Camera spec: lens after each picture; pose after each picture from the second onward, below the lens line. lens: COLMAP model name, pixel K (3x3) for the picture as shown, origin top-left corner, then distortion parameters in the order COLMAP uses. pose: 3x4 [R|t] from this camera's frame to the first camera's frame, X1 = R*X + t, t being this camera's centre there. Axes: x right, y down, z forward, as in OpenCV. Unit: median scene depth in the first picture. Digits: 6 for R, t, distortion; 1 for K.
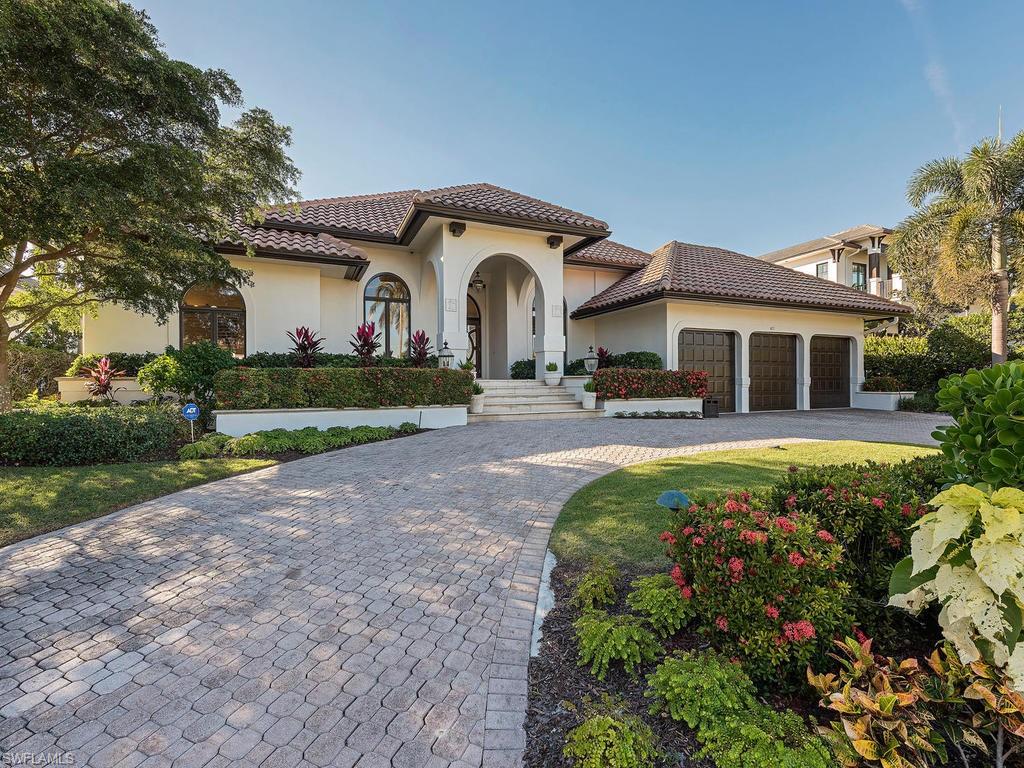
lens RADIAL K [[417.1, 0, 518.1], [0, 417.1, 382.0], [0, 0, 1]] dist [-0.000528, -0.000283]
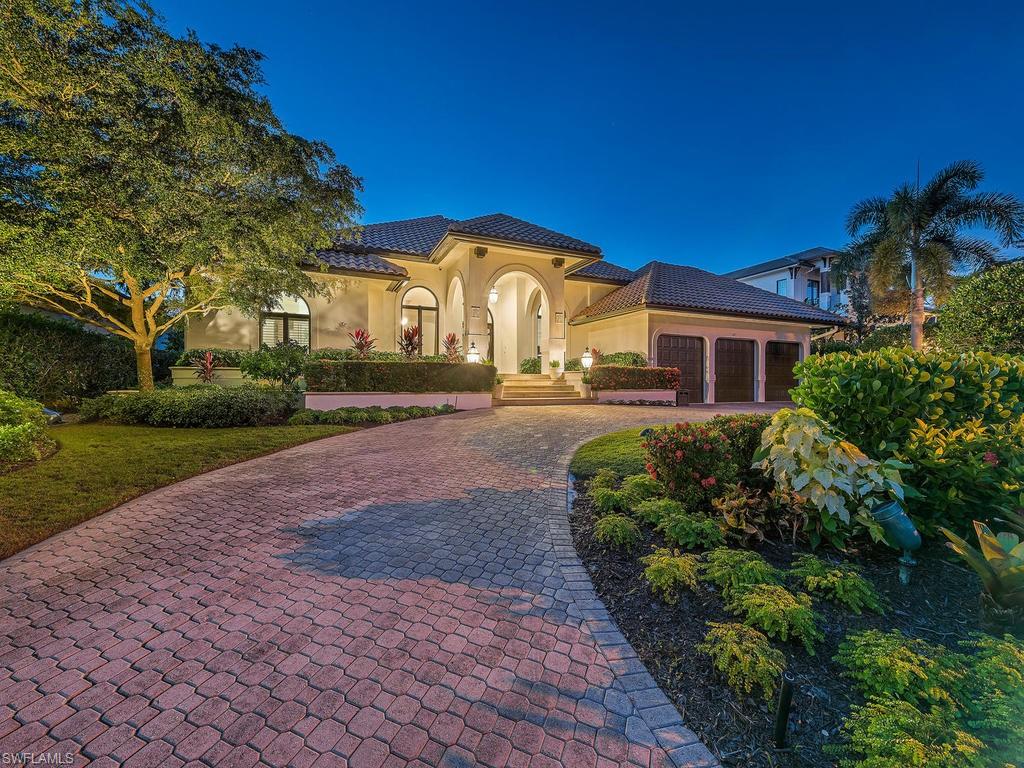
lens RADIAL K [[410.3, 0, 511.6], [0, 410.3, 382.5], [0, 0, 1]] dist [-0.001007, -0.000288]
pose [[0.999815, 0.007872, 0.017560, -0.072442], [-0.007709, 0.999927, -0.009349, 0.032693], [-0.017632, 0.009212, 0.999802, -0.222876]]
